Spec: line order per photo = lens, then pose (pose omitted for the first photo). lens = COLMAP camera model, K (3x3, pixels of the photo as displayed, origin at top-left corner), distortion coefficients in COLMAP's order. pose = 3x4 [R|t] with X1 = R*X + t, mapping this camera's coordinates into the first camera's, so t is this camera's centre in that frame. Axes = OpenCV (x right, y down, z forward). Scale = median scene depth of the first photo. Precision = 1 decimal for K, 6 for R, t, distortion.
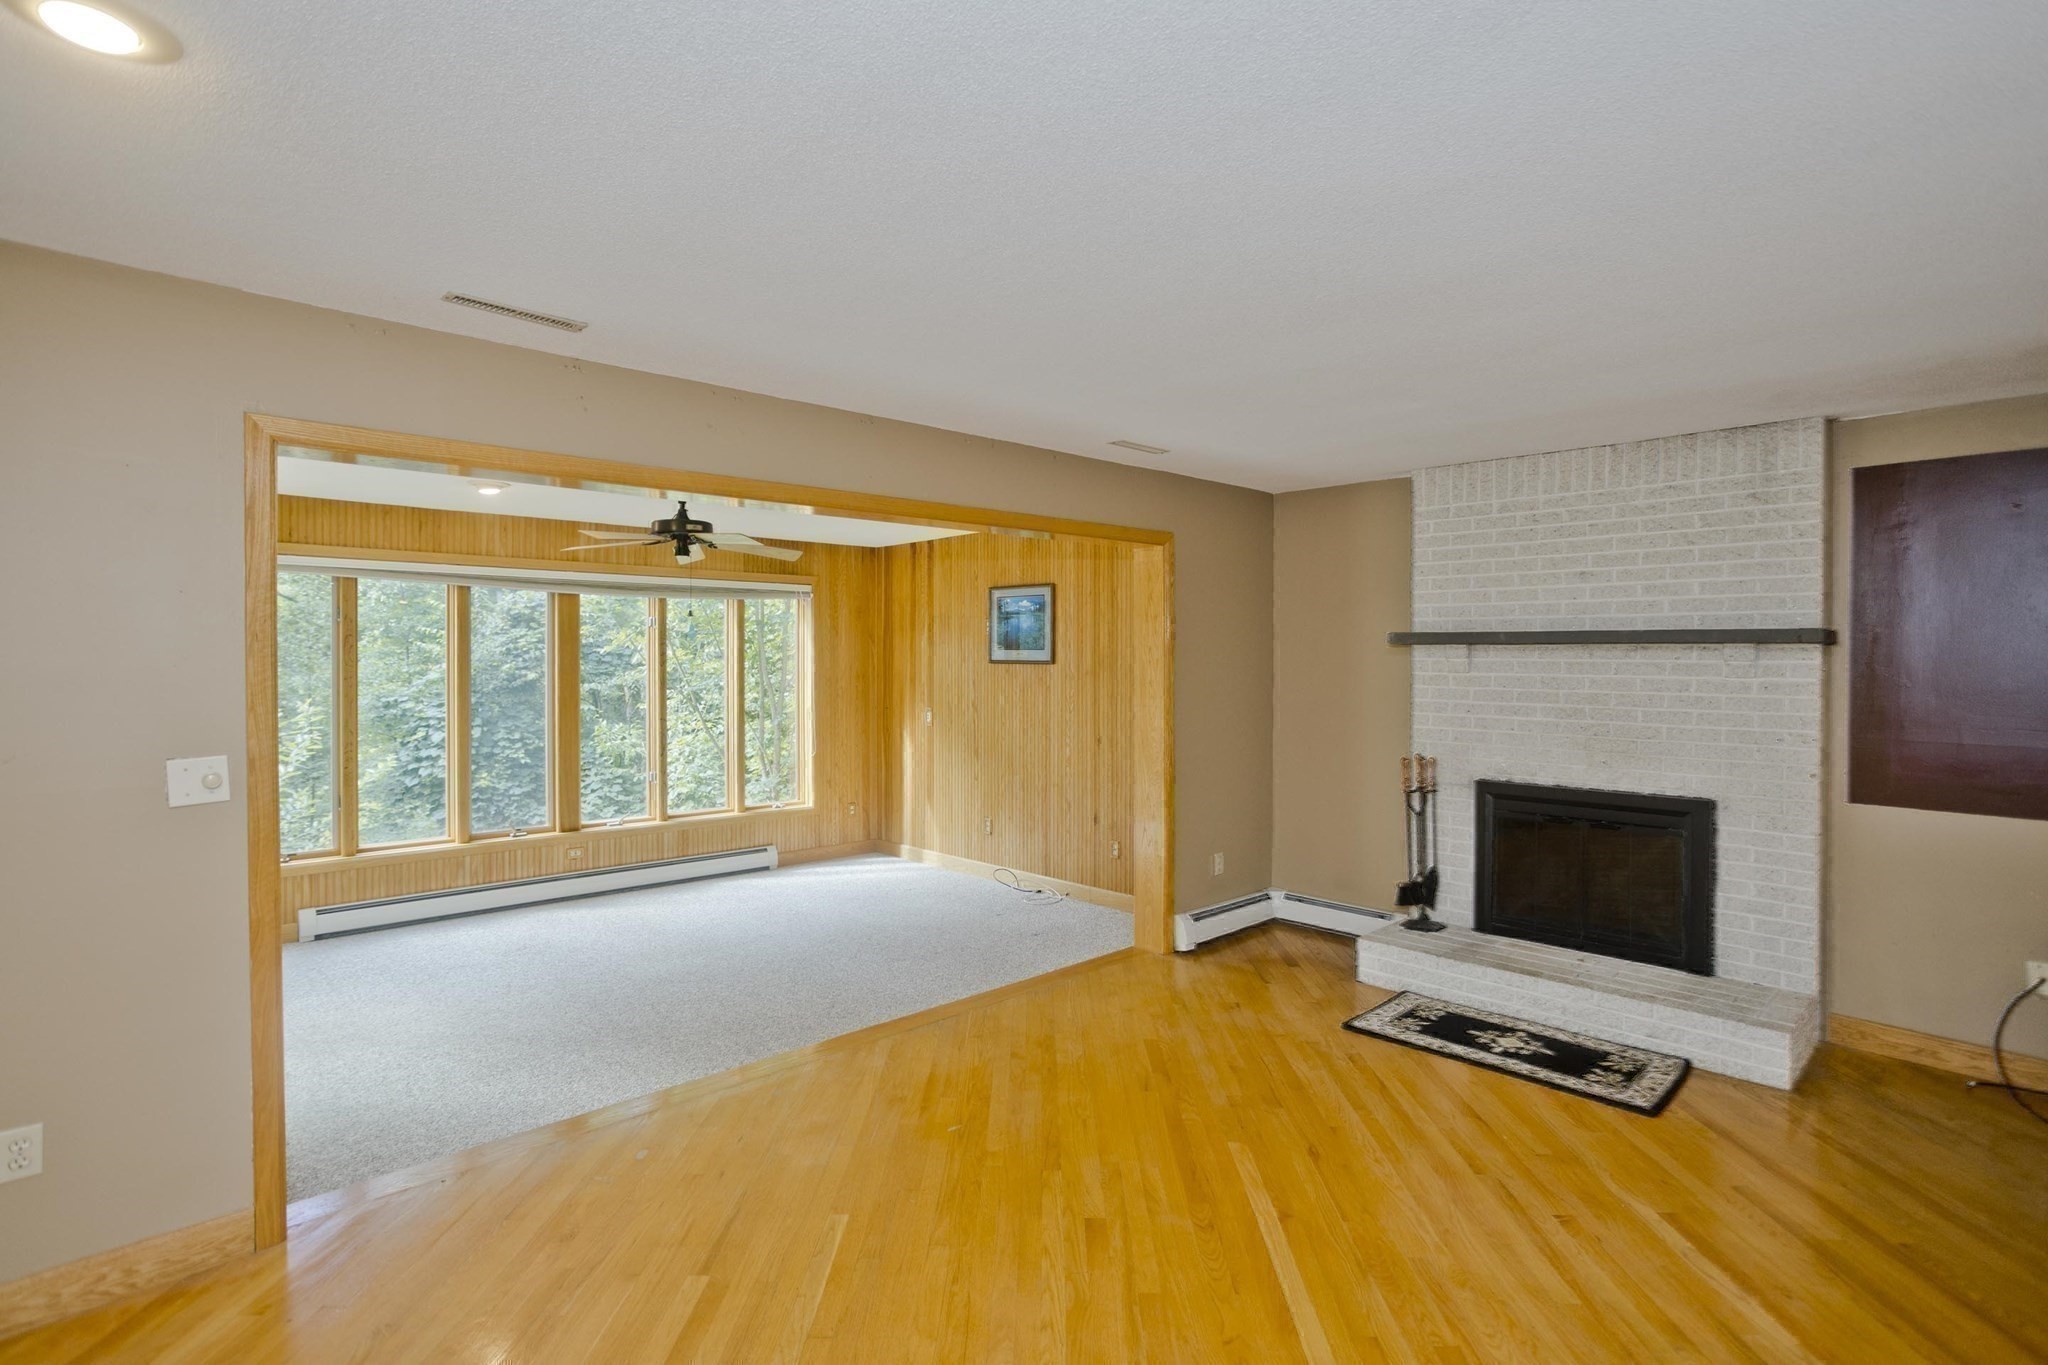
lens RADIAL K [[998.3, 0, 1027.1], [0, 998.3, 671.6], [0, 0, 1]] dist [-0.049331, 0.028555]
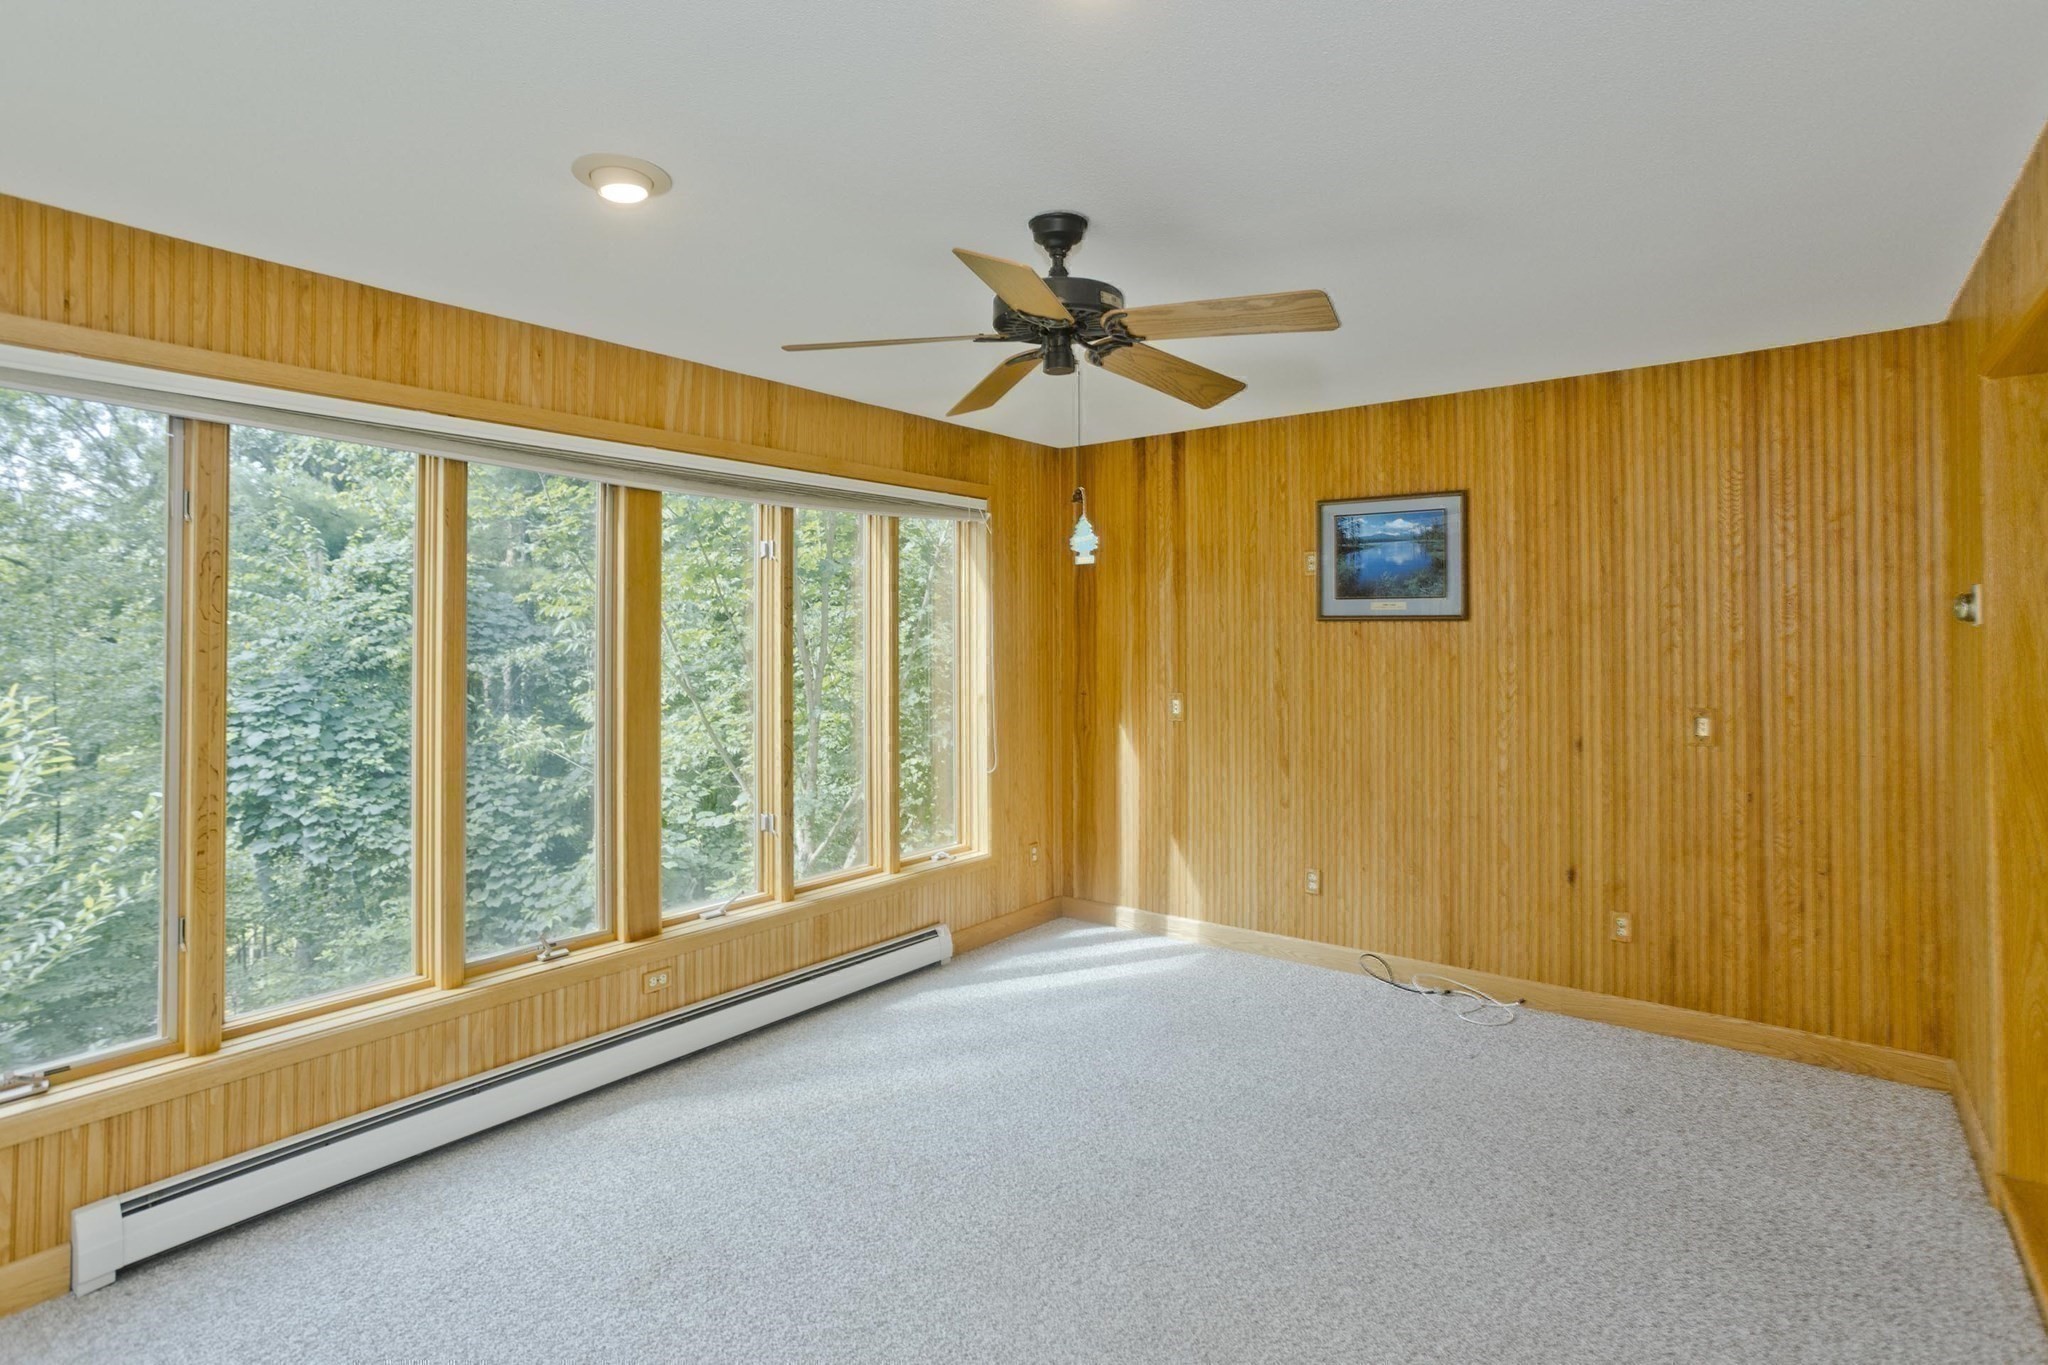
lens RADIAL K [[1014.5, 0, 1025.7], [0, 1014.5, 622.1], [0, 0, 1]] dist [-0.030038, 0.014380]
pose [[0.989307, -0.004296, 0.145784, -0.290151], [0.007983, 0.999663, -0.024711, 0.005938], [-0.145629, 0.025611, 0.989008, 0.369304]]
